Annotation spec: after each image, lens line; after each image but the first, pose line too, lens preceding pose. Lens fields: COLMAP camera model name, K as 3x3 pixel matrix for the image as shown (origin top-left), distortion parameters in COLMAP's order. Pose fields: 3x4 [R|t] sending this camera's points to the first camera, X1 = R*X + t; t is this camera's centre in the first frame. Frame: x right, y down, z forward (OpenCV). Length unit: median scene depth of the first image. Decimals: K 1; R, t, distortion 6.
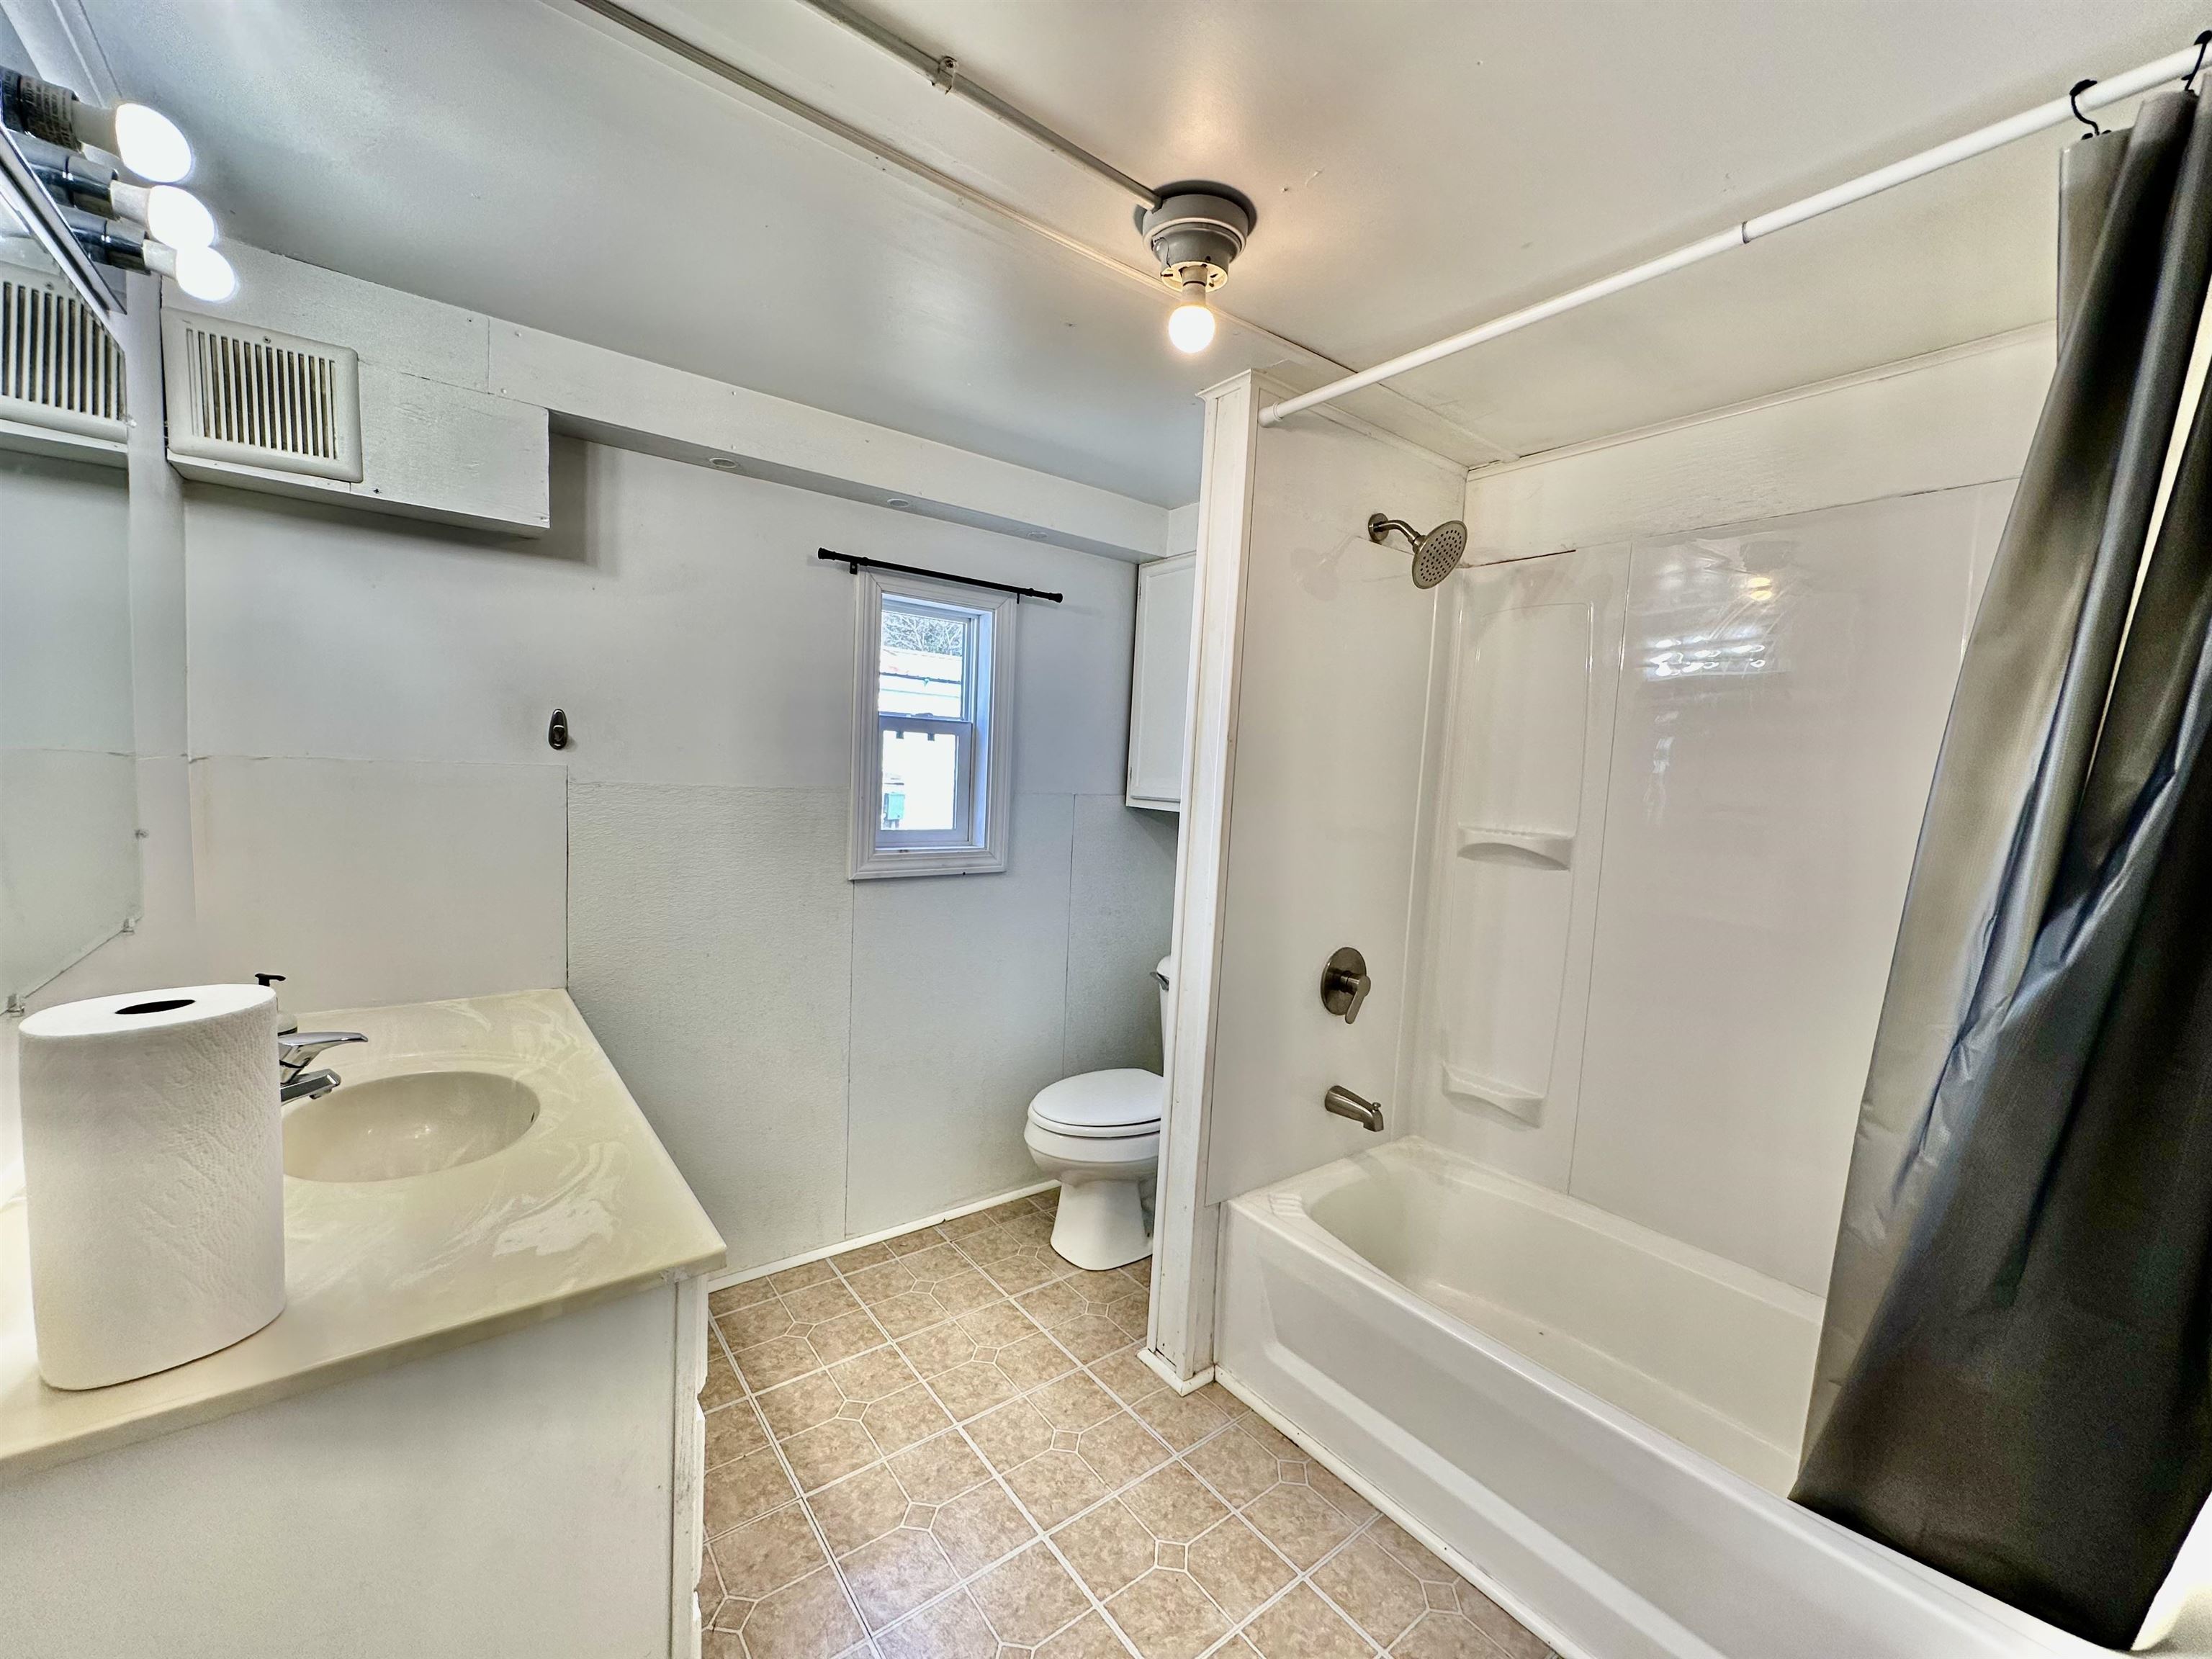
lens RADIAL K [[879.8, 0, 1110.3], [0, 879.8, 834.5], [0, 0, 1]] dist [-0.000912, -0.000709]
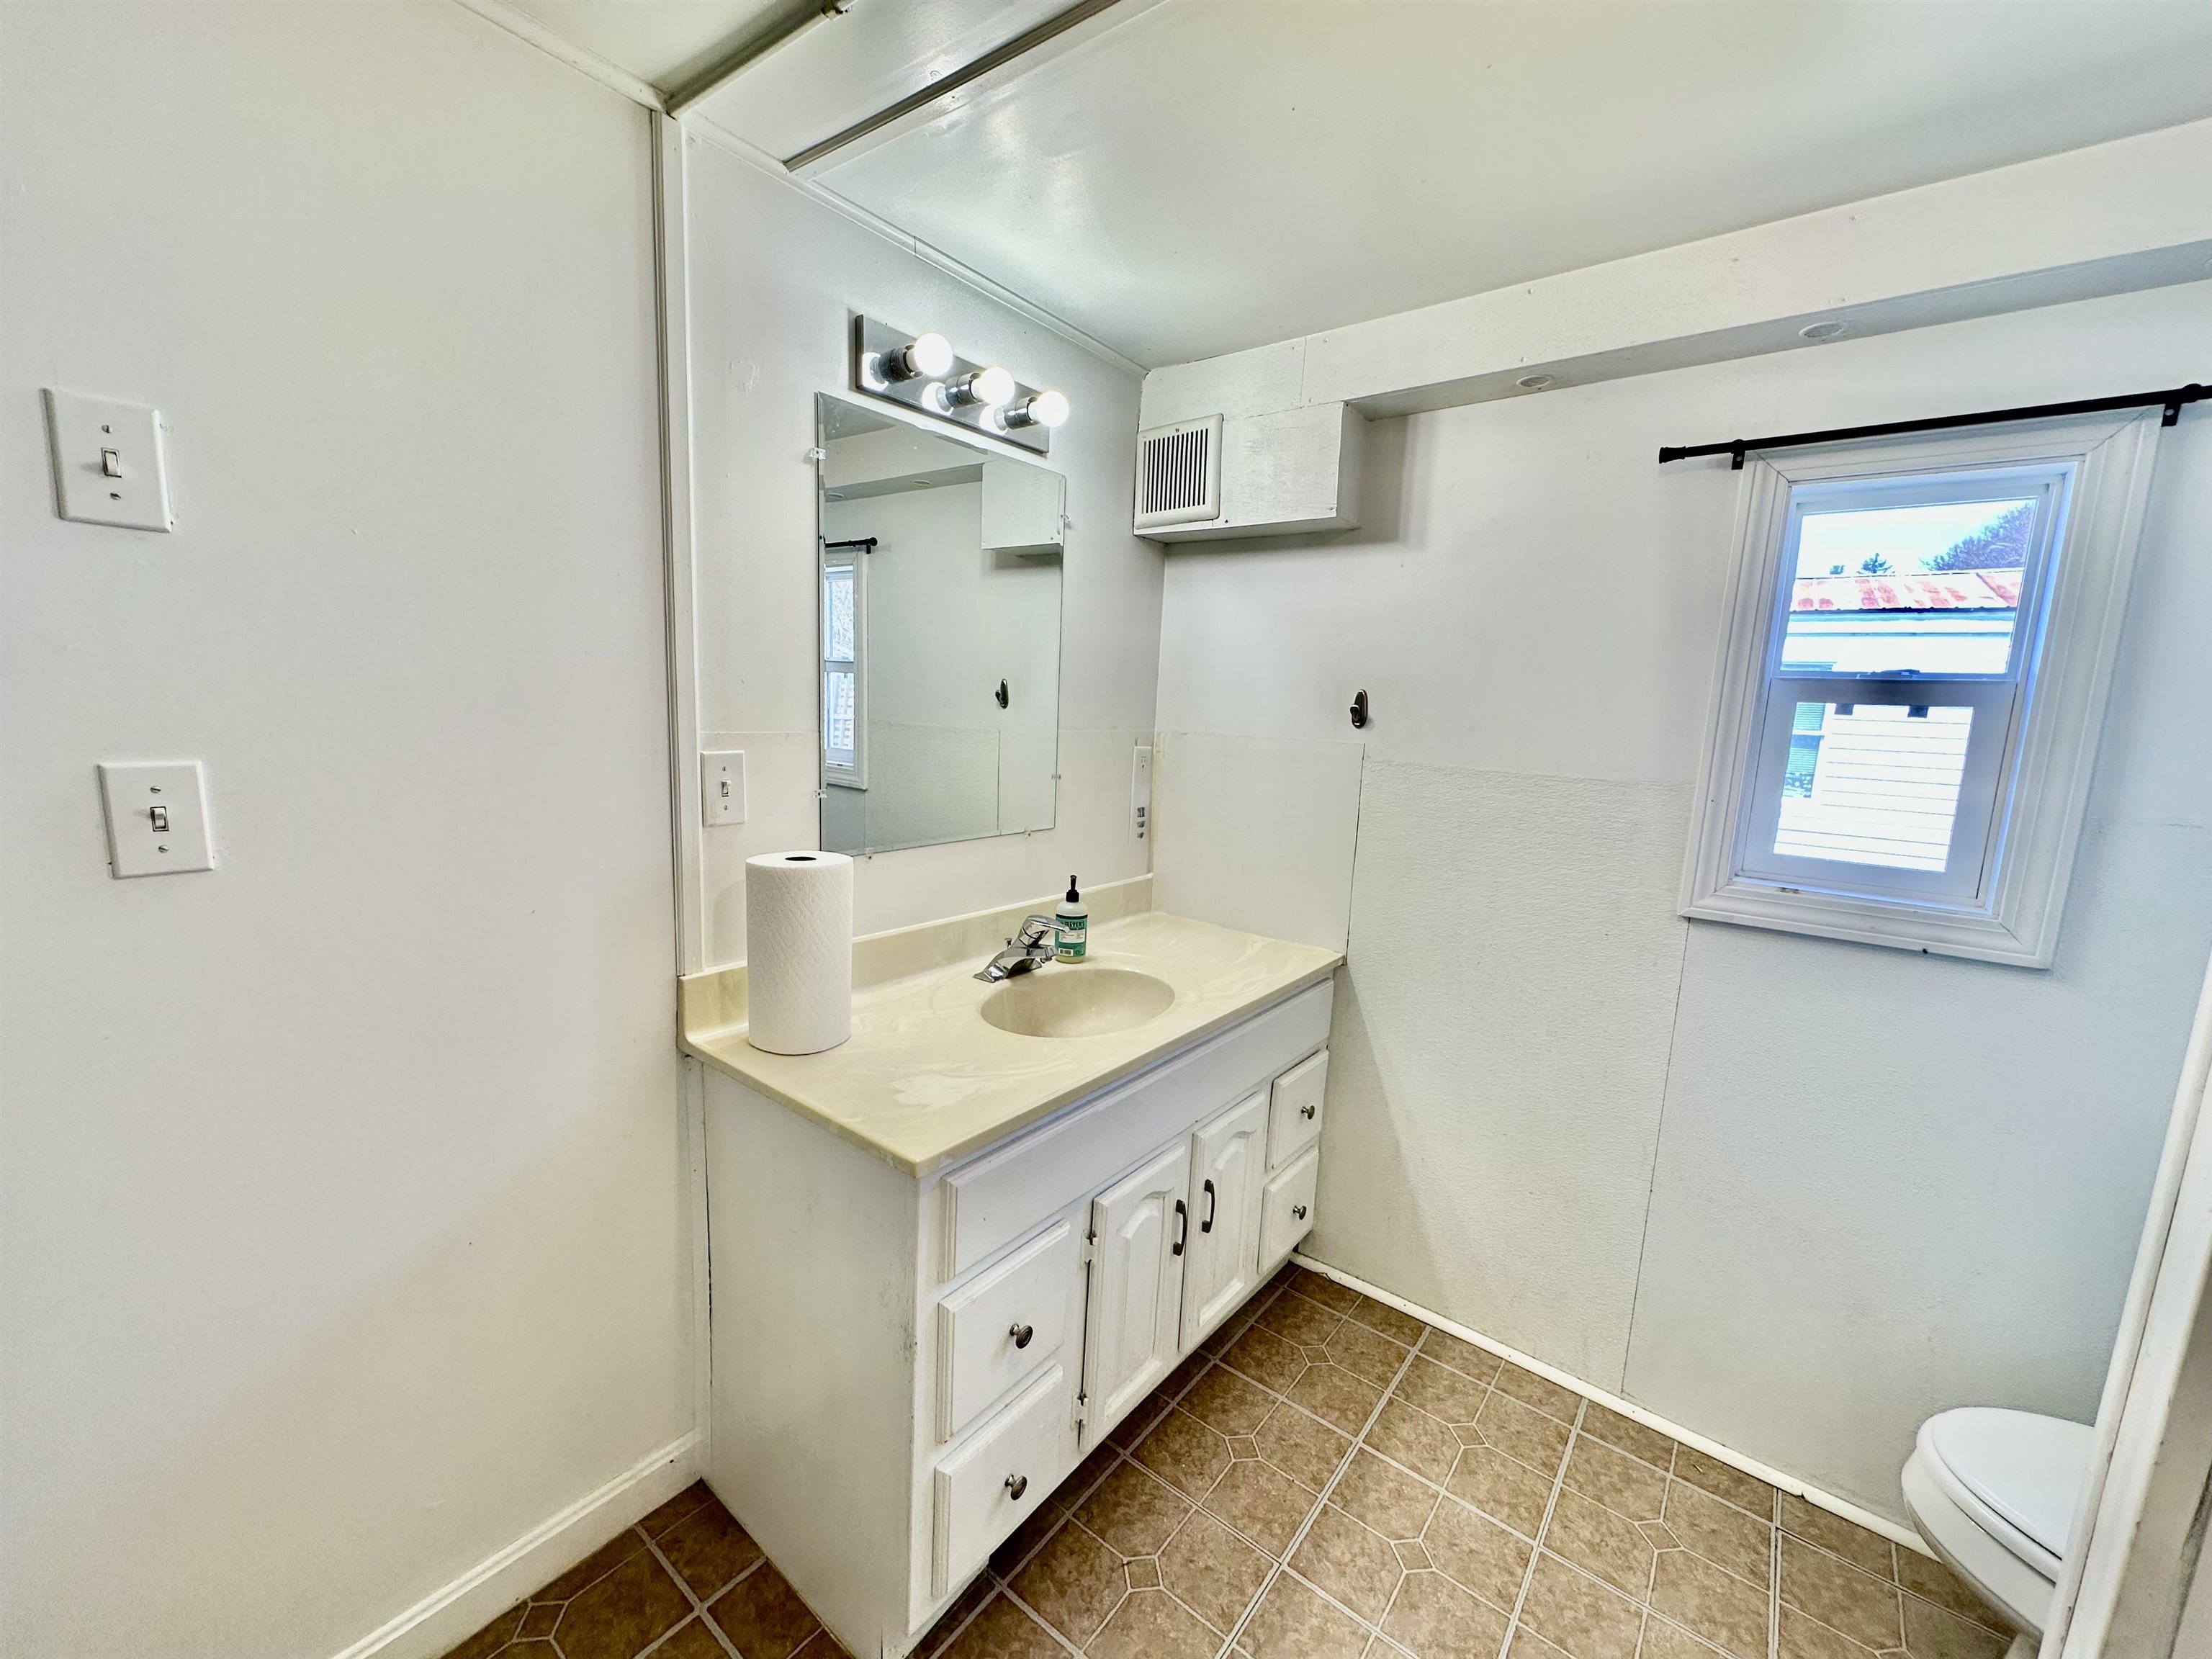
lens RADIAL K [[879.8, 0, 1110.3], [0, 879.8, 834.0], [0, 0, 1]] dist [-0.000912, -0.000709]
pose [[0.239308, 0.110082, -0.964683, 0.308366], [-0.107040, 0.990487, 0.086473, -0.029574], [0.965025, 0.082566, 0.248815, 0.441135]]
